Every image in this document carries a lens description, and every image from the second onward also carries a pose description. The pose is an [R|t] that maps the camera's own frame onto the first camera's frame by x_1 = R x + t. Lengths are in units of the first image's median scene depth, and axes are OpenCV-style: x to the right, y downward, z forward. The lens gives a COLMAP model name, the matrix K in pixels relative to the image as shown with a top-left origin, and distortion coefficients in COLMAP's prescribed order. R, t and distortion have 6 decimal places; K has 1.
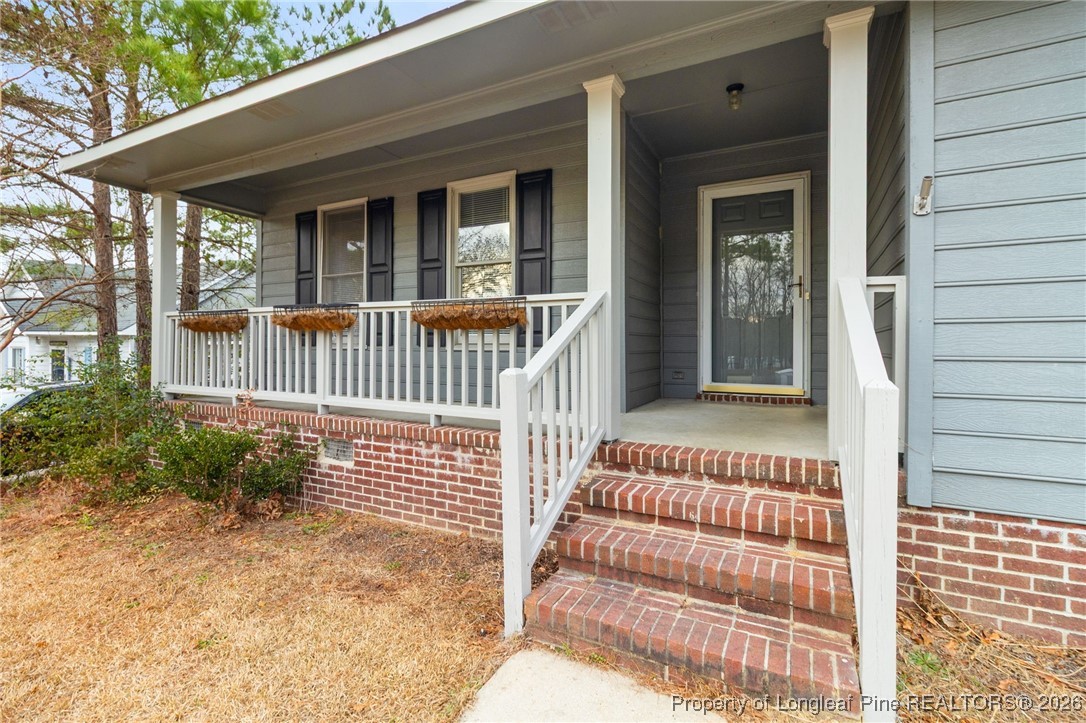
lens RADIAL K [[512.5, 0, 545.2], [0, 512.5, 349.6], [0, 0, 1]] dist [-0.001238, -0.000163]
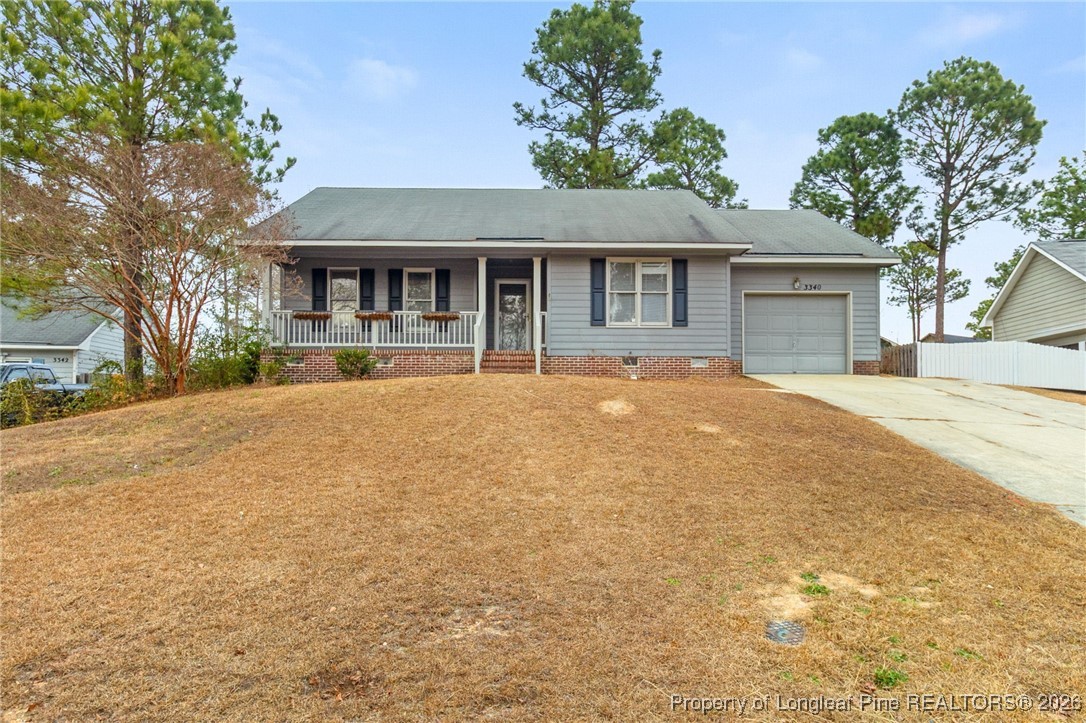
lens RADIAL K [[583.1, 0, 544.9], [0, 583.1, 401.4], [0, 0, 1]] dist [0.001308, 0.000090]
pose [[0.883037, 0.002712, 0.469295, -1.032443], [0.001089, 0.999969, -0.007828, 0.402535], [-0.469301, 0.007423, 0.883007, -2.087726]]
